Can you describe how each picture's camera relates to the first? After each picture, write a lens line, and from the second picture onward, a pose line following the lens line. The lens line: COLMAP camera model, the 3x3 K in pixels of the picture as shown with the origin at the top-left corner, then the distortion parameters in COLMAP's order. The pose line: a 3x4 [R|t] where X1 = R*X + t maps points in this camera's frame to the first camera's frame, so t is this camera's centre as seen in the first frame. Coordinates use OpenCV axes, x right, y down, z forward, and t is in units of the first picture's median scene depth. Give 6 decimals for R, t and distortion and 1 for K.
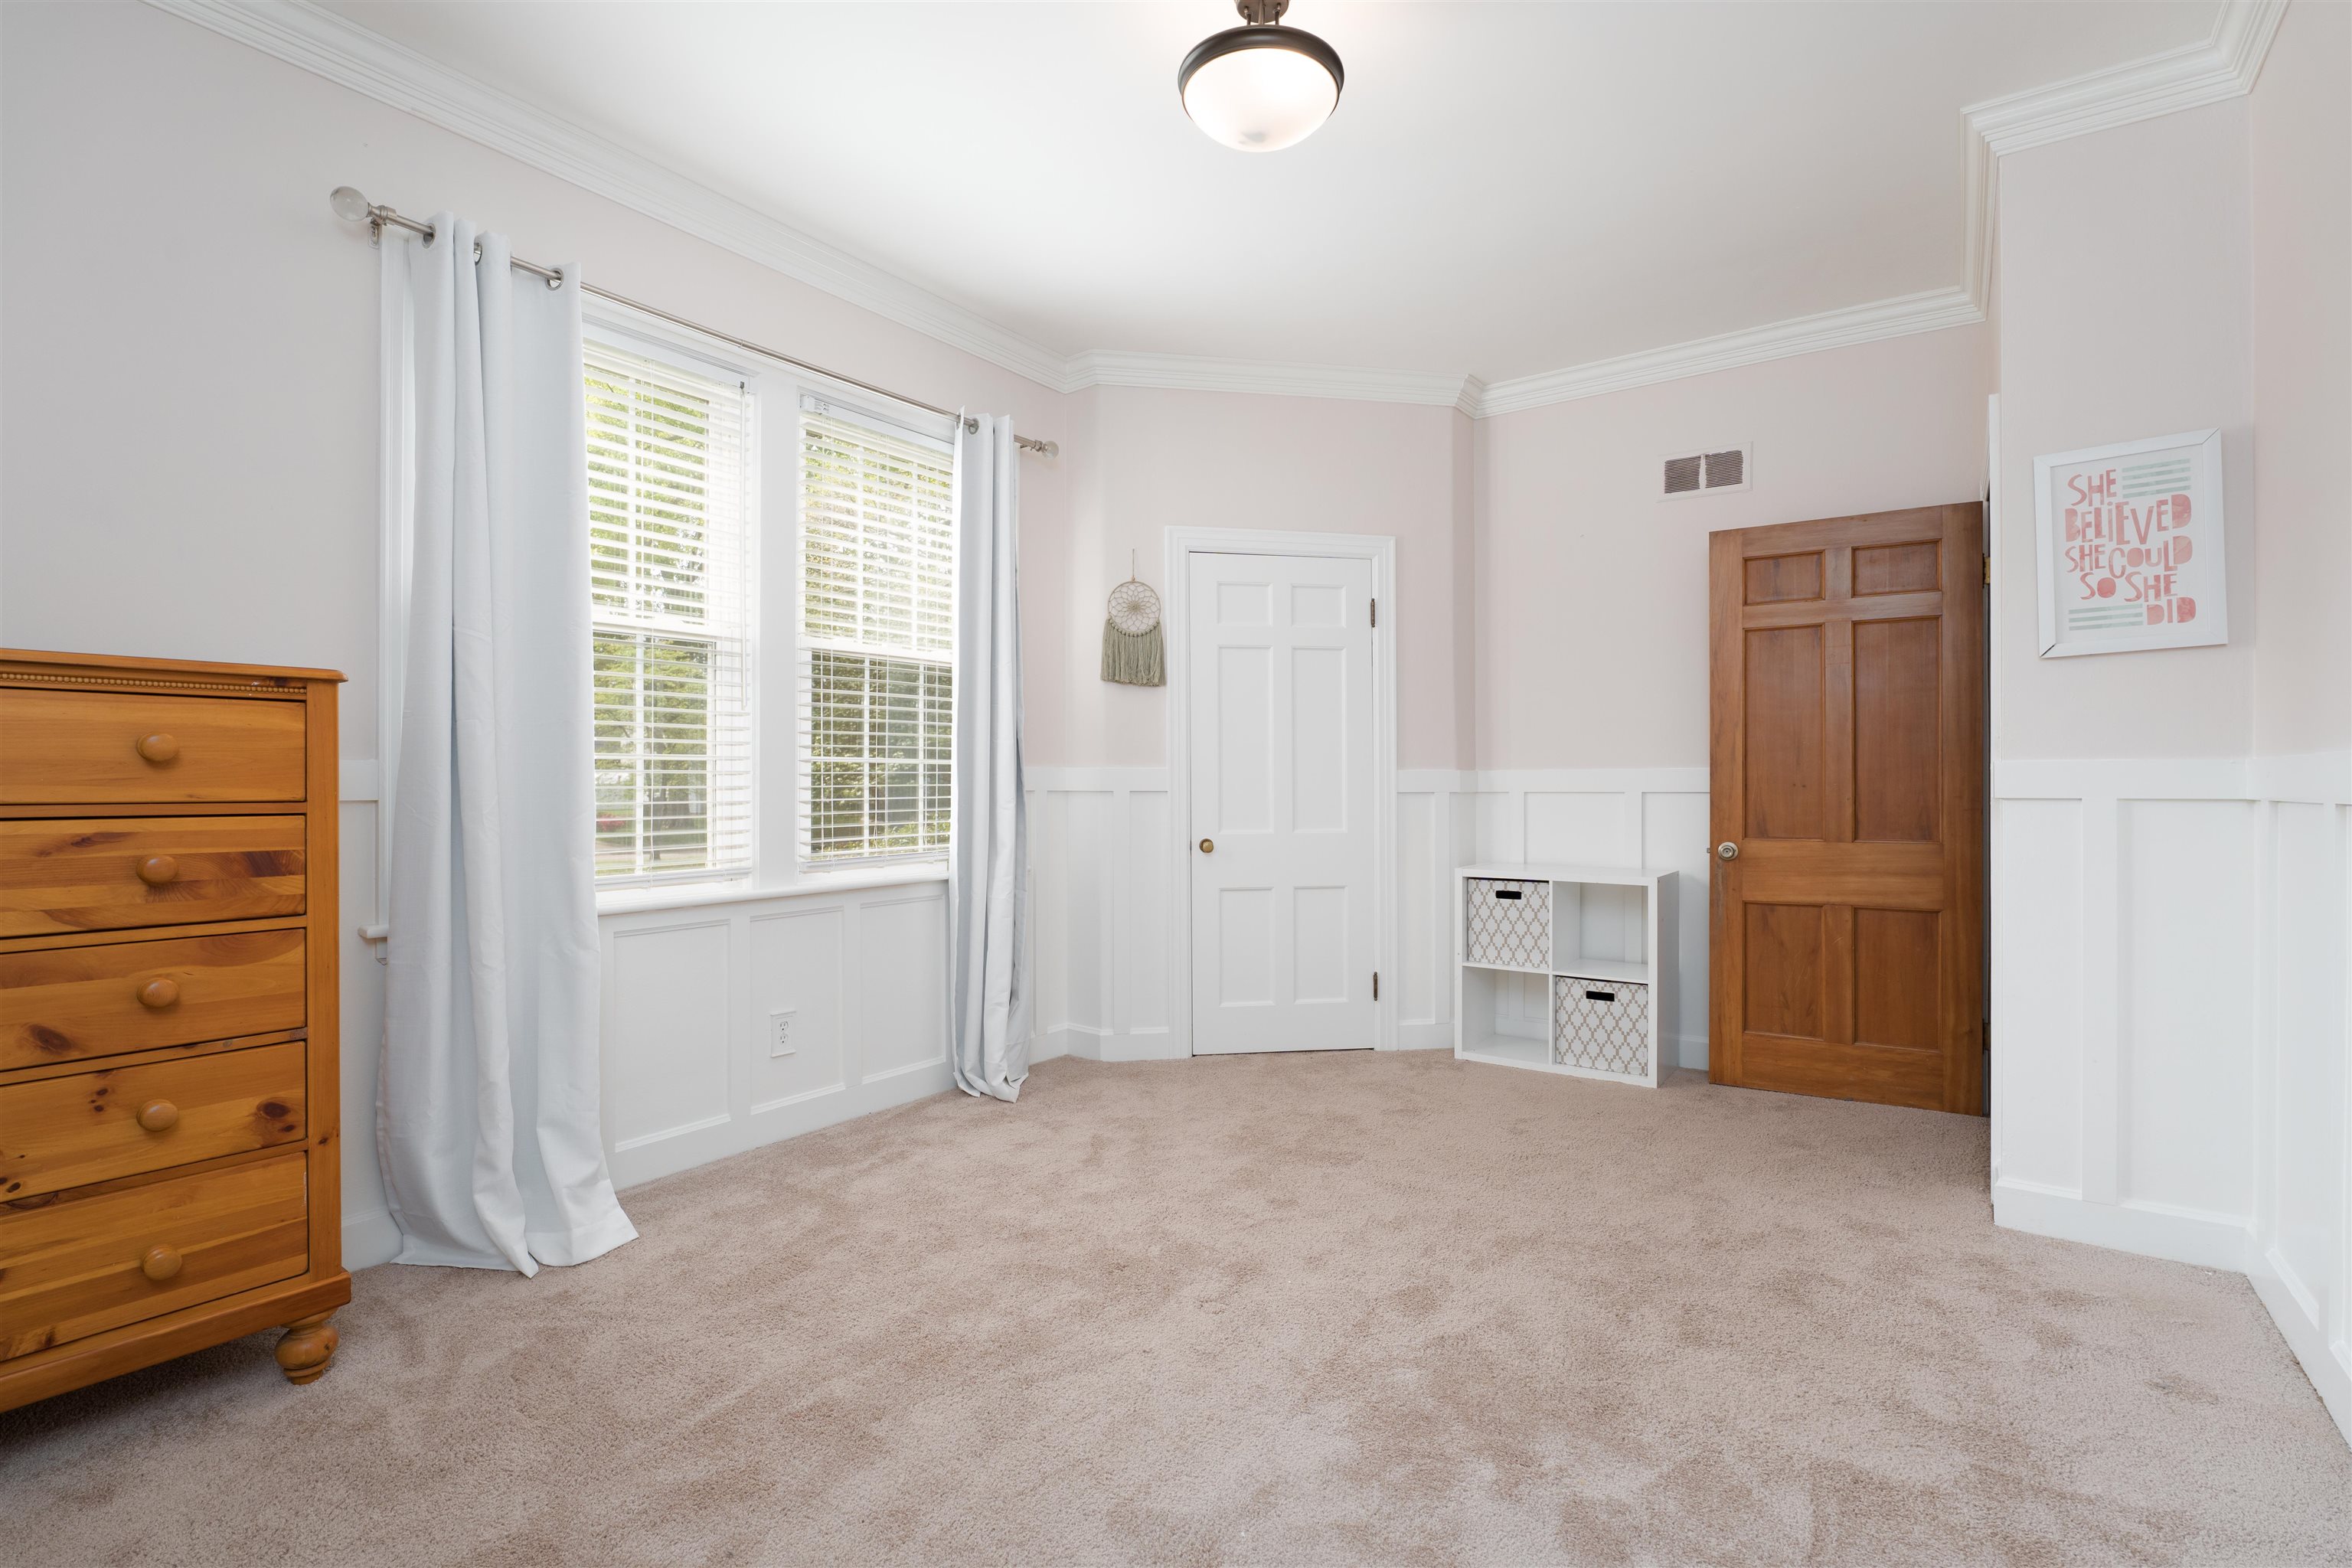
lens RADIAL K [[1119.1, 0, 1170.8], [0, 1119.1, 781.1], [0, 0, 1]] dist [-0.008831, 0.000649]
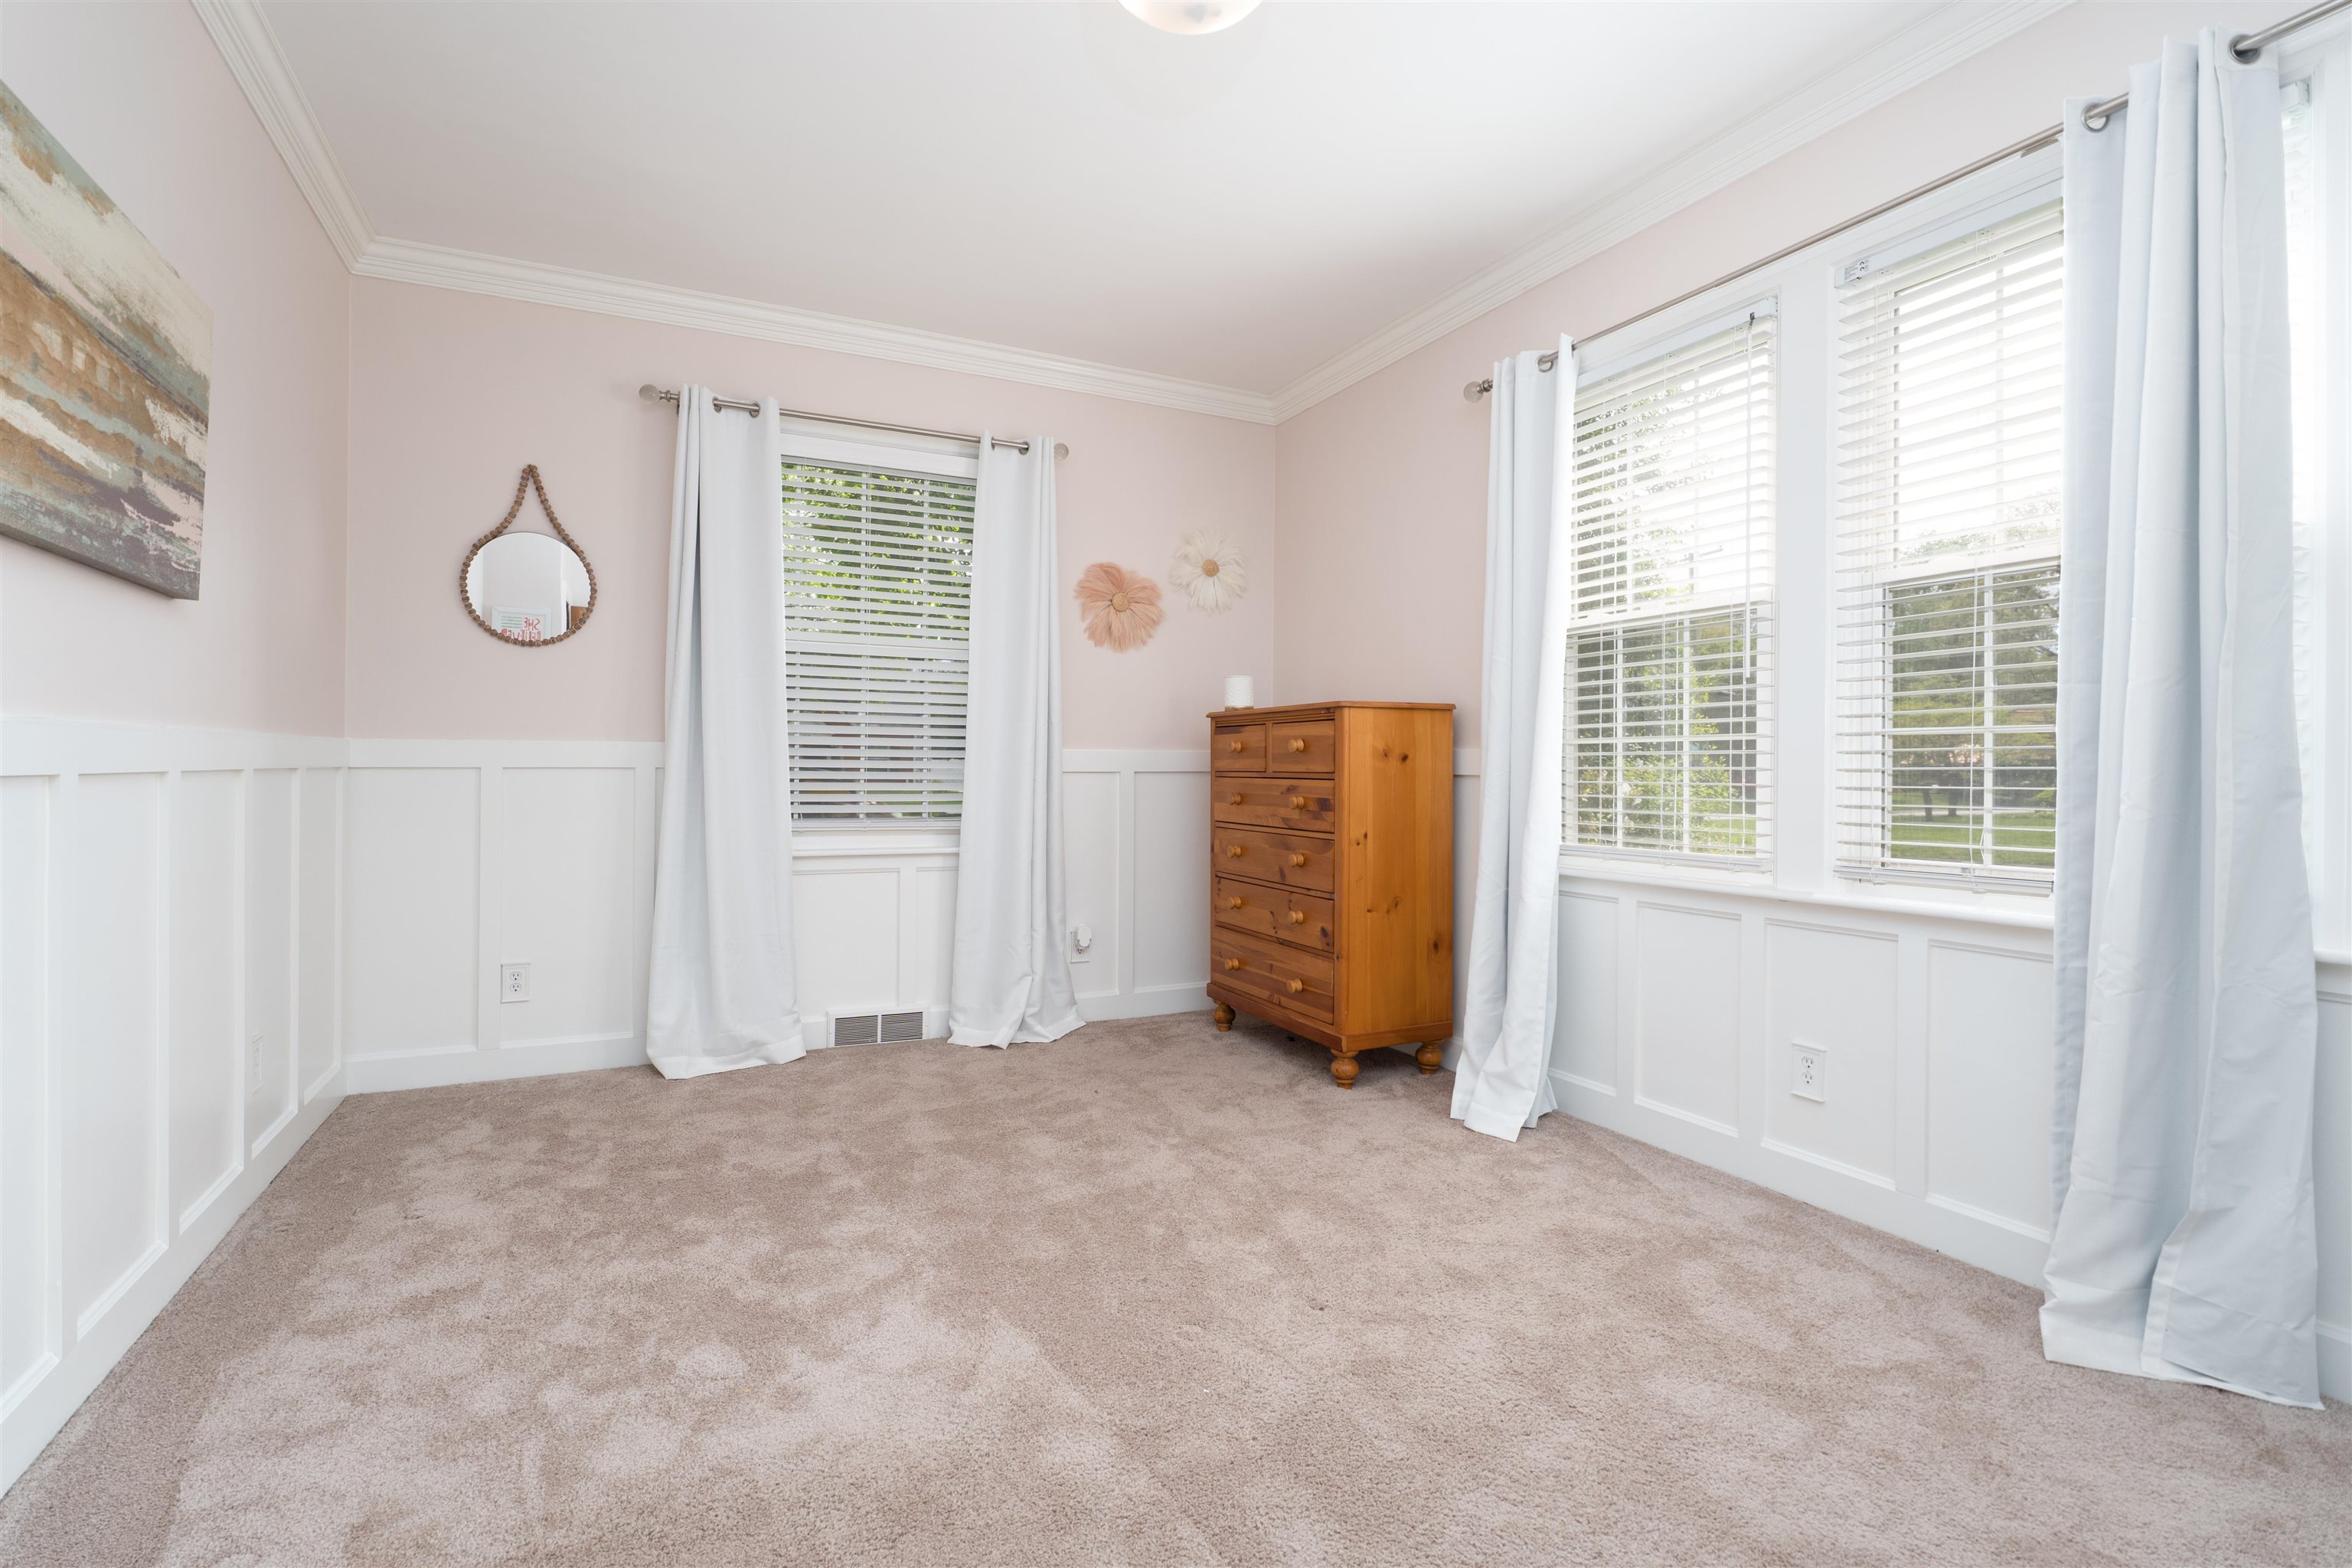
lens RADIAL K [[1119.1, 0, 1172.0], [0, 1119.1, 774.7], [0, 0, 1]] dist [-0.008831, 0.000649]
pose [[-0.492770, 0.015689, -0.870018, 0.596427], [0.006148, 0.999875, 0.014549, -0.004701], [0.870138, 0.001820, -0.492805, 1.022673]]
